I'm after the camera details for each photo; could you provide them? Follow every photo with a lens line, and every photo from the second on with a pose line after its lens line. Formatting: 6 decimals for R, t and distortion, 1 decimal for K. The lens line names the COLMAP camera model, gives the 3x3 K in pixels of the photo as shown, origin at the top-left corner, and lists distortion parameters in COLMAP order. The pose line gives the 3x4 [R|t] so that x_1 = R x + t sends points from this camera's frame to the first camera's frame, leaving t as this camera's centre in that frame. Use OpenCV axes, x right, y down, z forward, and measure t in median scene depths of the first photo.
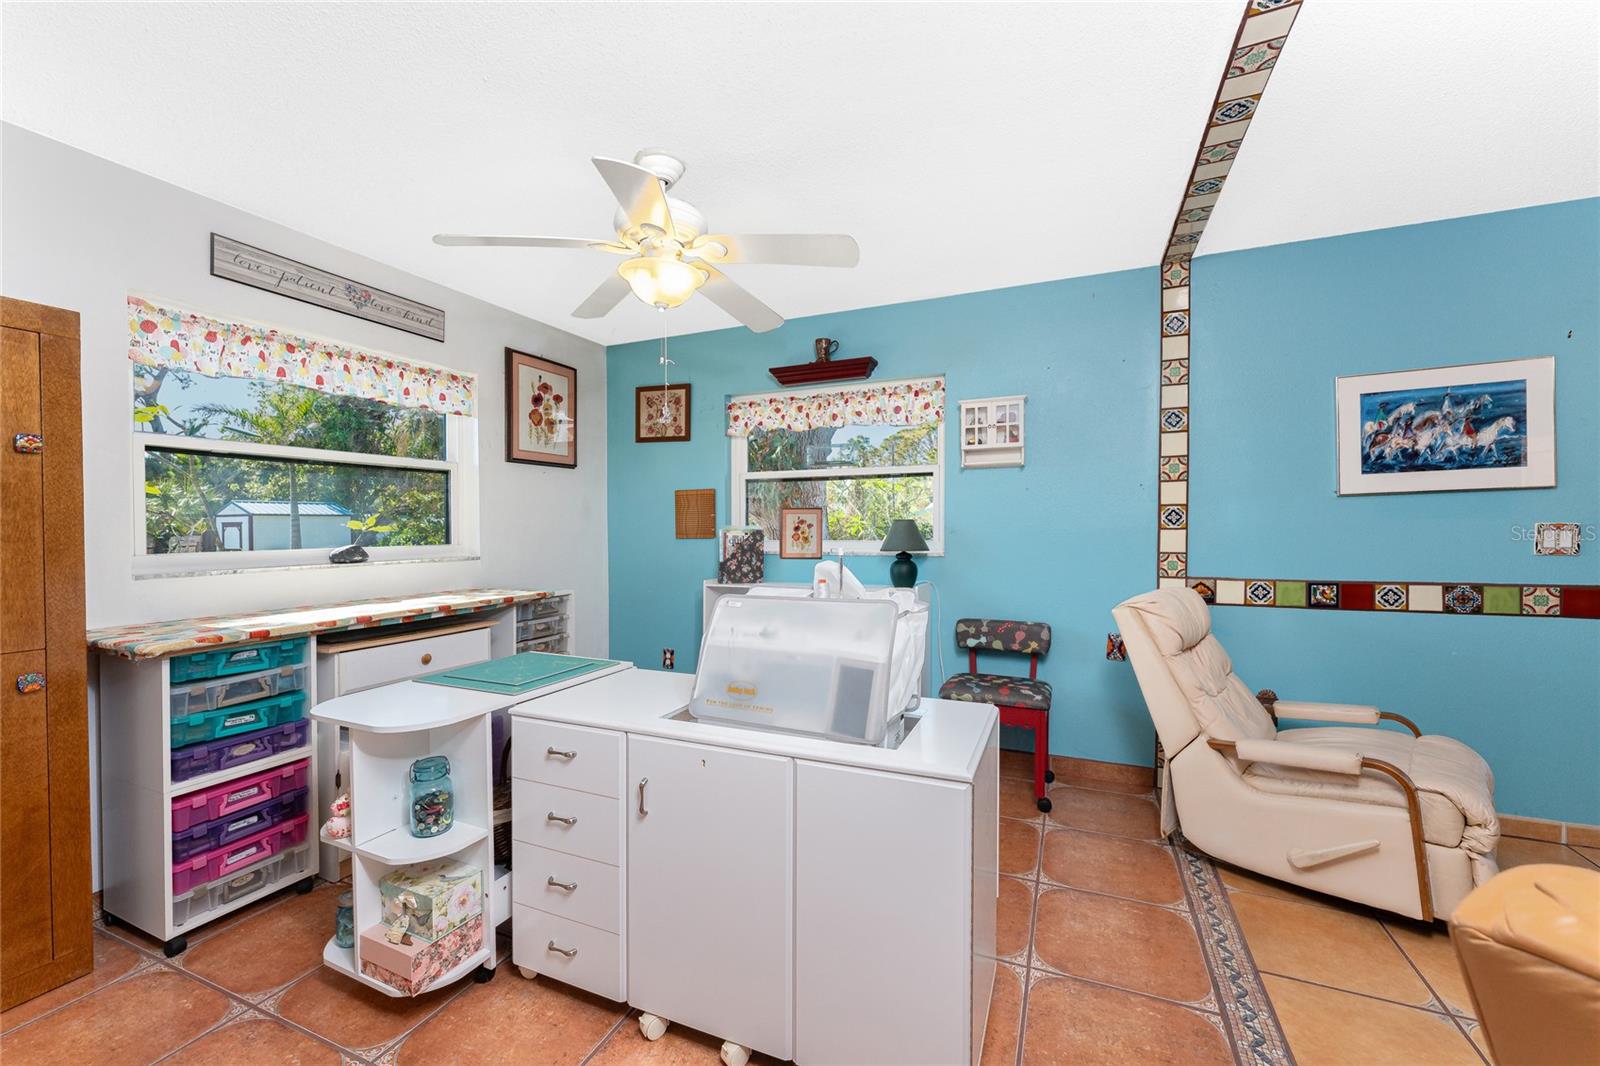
lens RADIAL K [[619.6, 0, 800.0], [0, 619.6, 533.0], [0, 0, 1]] dist [0.000410, 0.000045]
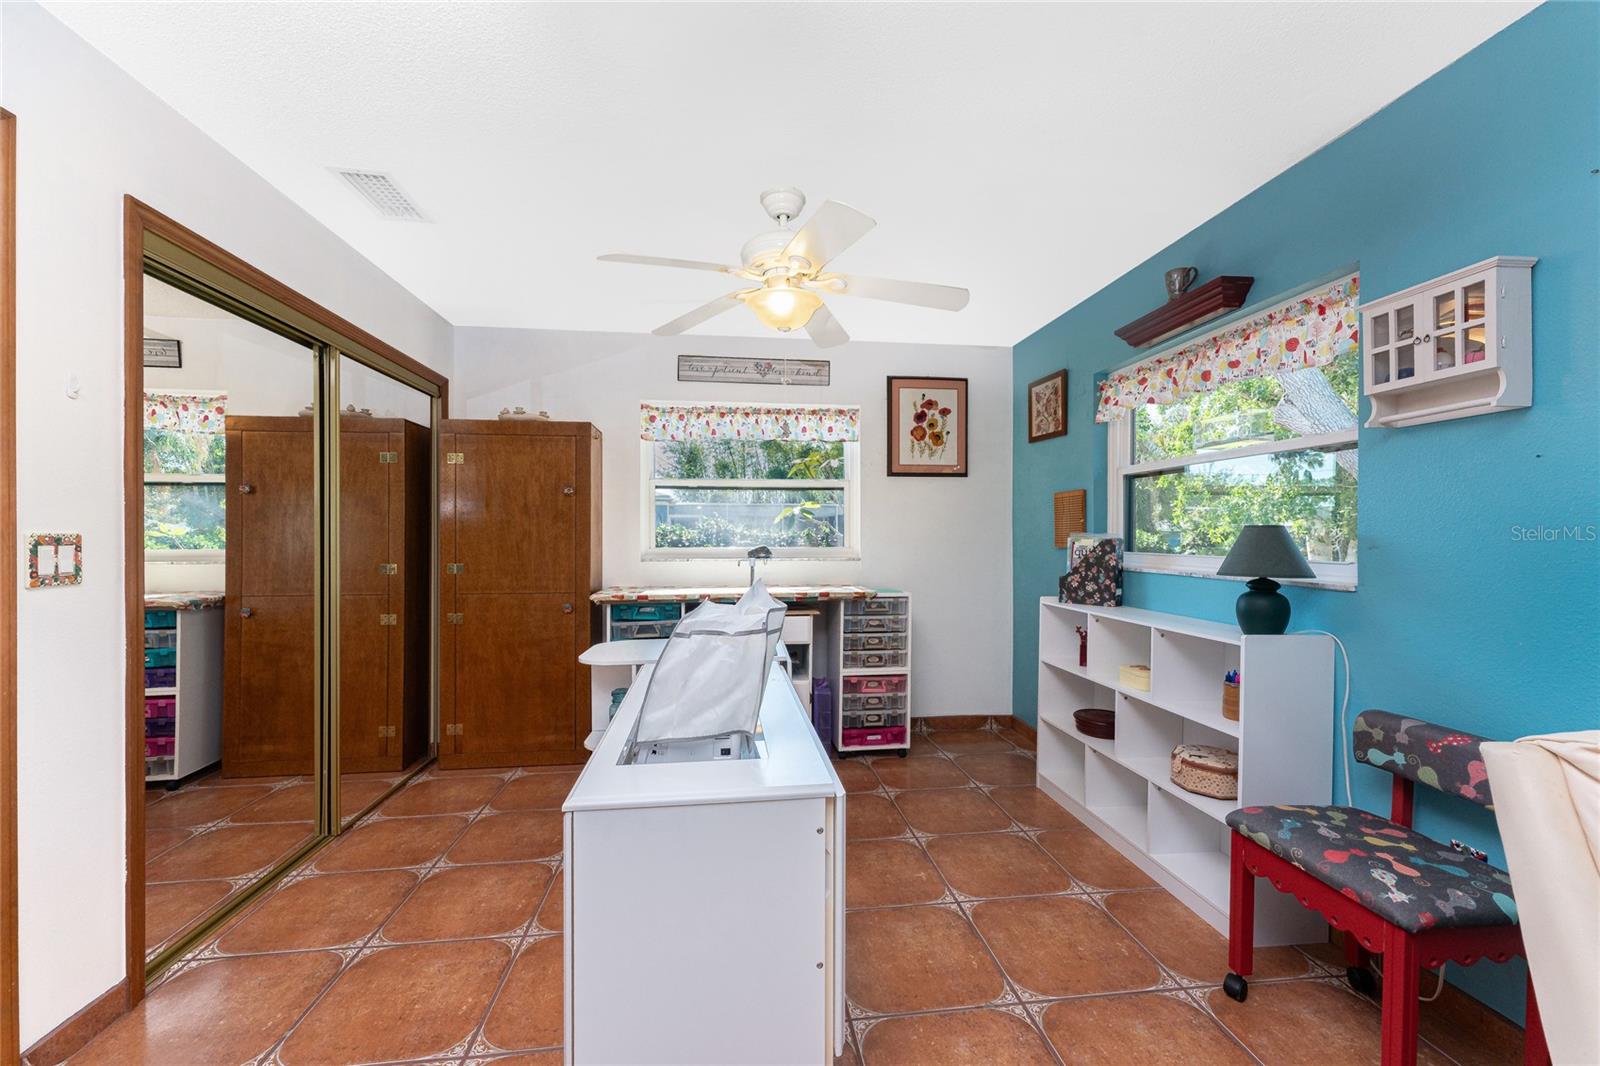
lens RADIAL K [[619.6, 0, 800.0], [0, 619.6, 533.0], [0, 0, 1]] dist [0.000410, 0.000045]
pose [[0.523146, 0.005012, -0.852228, 0.415265], [-0.013621, 0.999904, -0.002481, -0.005603], [0.852134, 0.012906, 0.523164, 0.267201]]
